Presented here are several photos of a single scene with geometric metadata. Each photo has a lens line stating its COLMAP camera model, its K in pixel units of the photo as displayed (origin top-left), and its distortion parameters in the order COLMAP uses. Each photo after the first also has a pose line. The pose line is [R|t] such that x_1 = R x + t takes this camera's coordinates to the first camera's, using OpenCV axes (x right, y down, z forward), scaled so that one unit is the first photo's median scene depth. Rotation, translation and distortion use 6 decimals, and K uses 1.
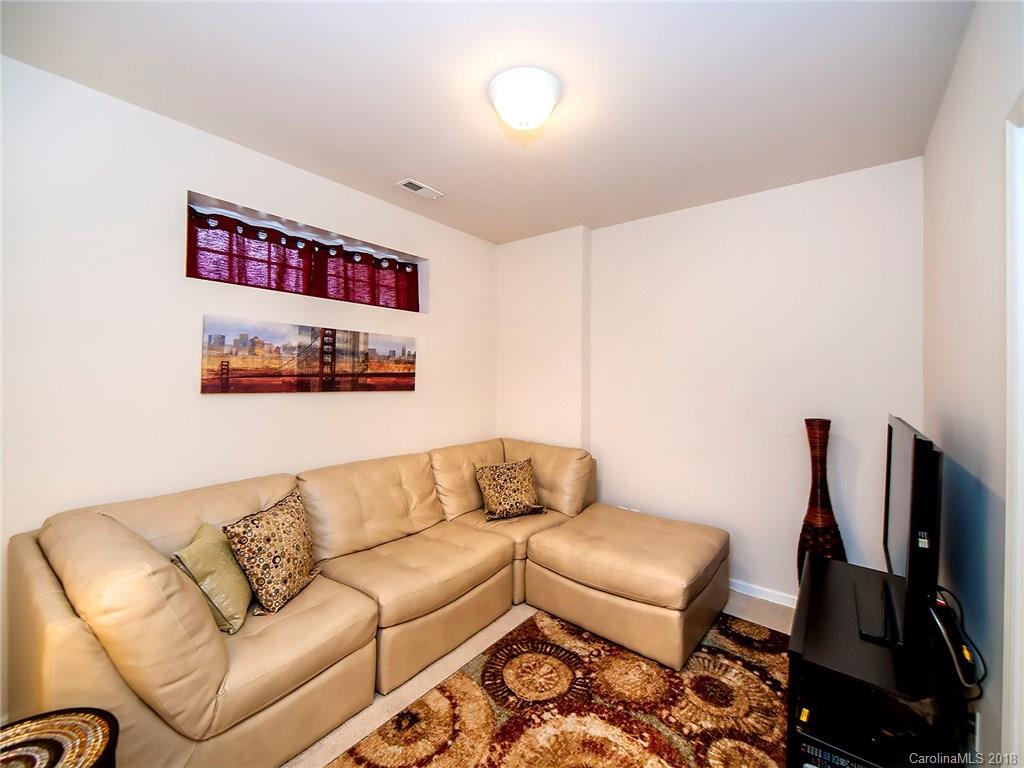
lens RADIAL K [[427.0, 0, 513.3], [0, 427.0, 376.7], [0, 0, 1]] dist [0.004395, -0.002838]
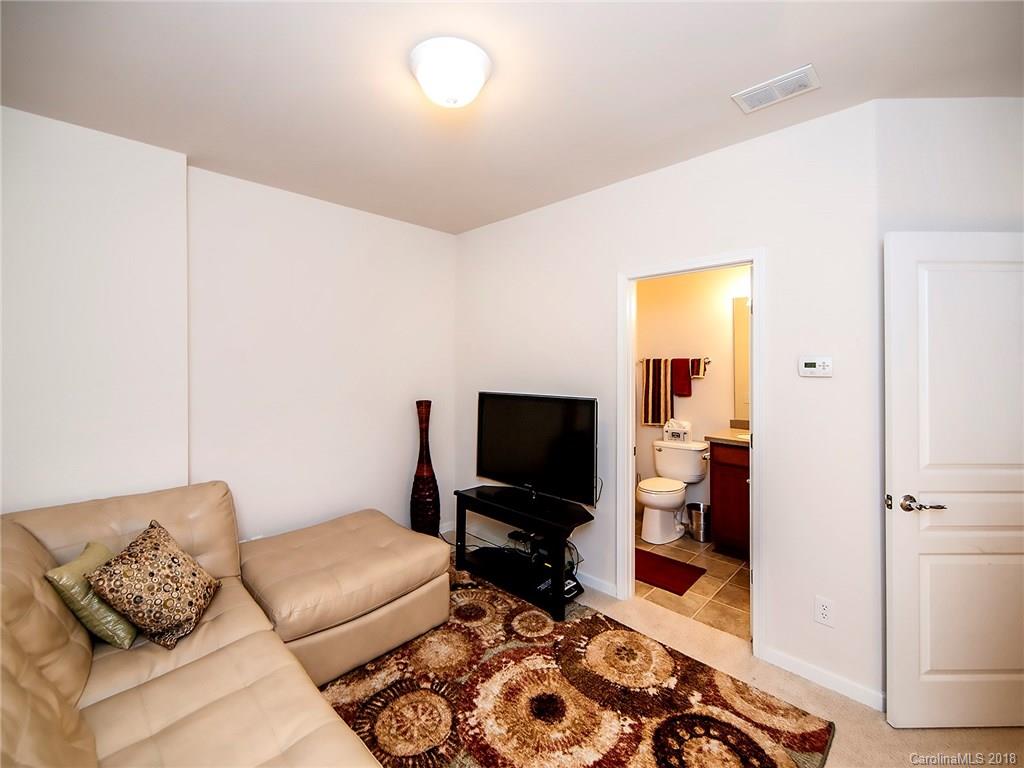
lens RADIAL K [[427.0, 0, 504.4], [0, 427.0, 363.9], [0, 0, 1]] dist [0.004395, -0.002838]
pose [[0.119831, -0.020264, 0.992588, -0.812299], [0.003420, 0.999794, 0.019999, -0.061855], [-0.992788, 0.000998, 0.119875, 0.730467]]
